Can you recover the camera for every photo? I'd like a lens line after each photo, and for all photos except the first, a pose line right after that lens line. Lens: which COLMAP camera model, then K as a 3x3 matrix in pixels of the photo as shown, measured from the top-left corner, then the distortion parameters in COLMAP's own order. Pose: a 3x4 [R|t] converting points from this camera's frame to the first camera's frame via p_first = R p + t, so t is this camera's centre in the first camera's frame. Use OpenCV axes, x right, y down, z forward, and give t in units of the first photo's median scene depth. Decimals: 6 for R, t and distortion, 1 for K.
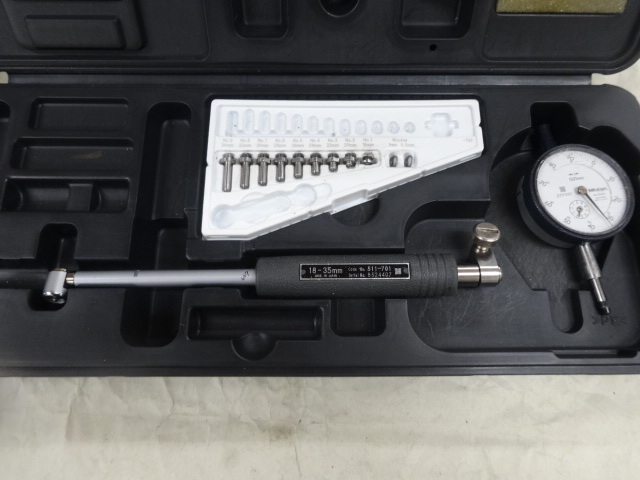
lens RADIAL K [[443.1, 0, 320.0], [0, 443.1, 240.0], [0, 0, 1]] dist [-0.021002, -0.002844]
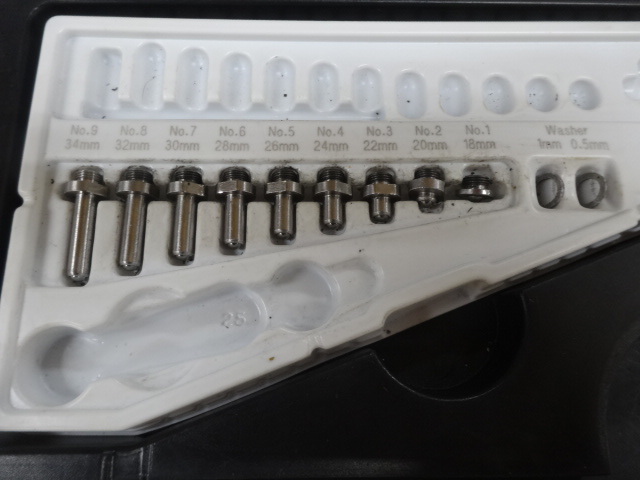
lens RADIAL K [[454.7, 0, 320.0], [0, 454.7, 240.0], [0, 0, 1]] dist [0.001034, 0.000895]
pose [[0.999988, 0.000555, 0.004902, -0.021169], [-0.000832, 0.998392, 0.056677, -0.159482], [-0.004863, -0.056681, 0.998381, 0.633658]]
